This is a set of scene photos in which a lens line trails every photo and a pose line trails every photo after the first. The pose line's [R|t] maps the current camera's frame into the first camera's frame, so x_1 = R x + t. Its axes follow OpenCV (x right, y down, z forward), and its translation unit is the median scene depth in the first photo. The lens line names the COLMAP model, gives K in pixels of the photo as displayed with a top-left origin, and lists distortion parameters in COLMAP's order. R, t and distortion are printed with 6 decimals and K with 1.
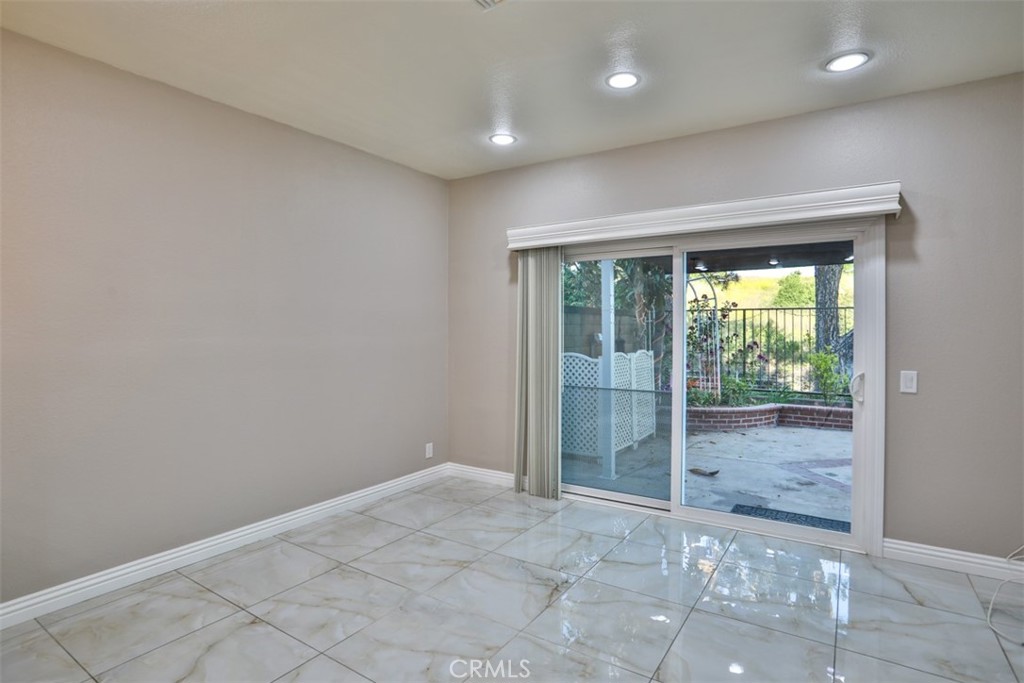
lens RADIAL K [[524.1, 0, 516.7], [0, 524.1, 334.2], [0, 0, 1]] dist [-0.067651, 0.031051]
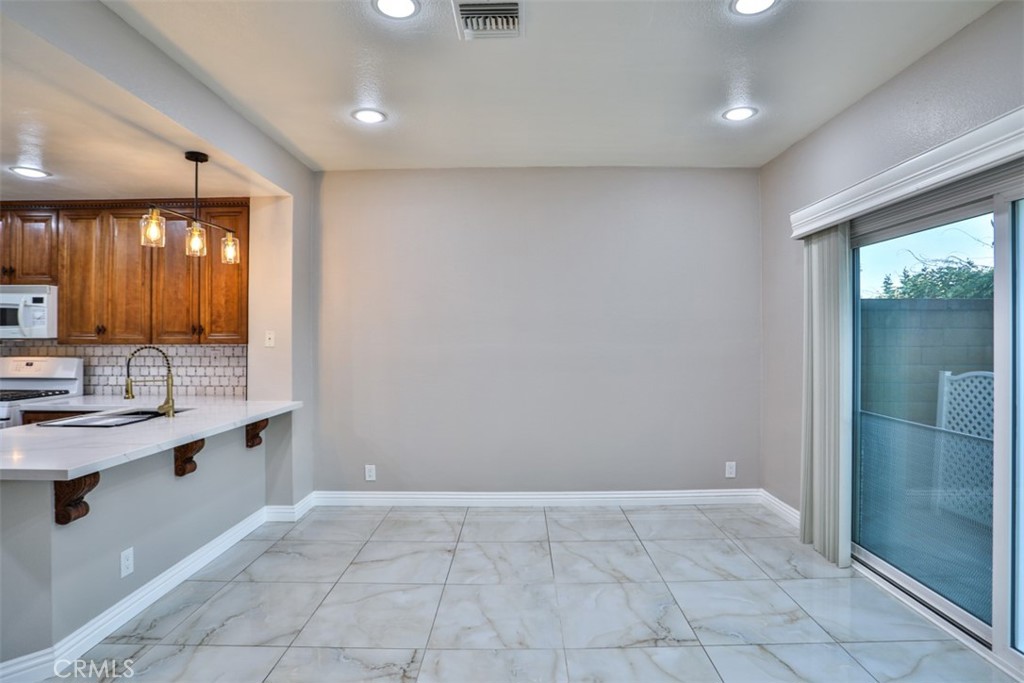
lens RADIAL K [[524.1, 0, 516.7], [0, 524.1, 334.2], [0, 0, 1]] dist [-0.067651, 0.031051]
pose [[0.540302, -0.007831, -0.841435, 0.501938], [0.001311, 0.999963, -0.008465, -0.008324], [0.841470, 0.003471, 0.540293, 0.251539]]
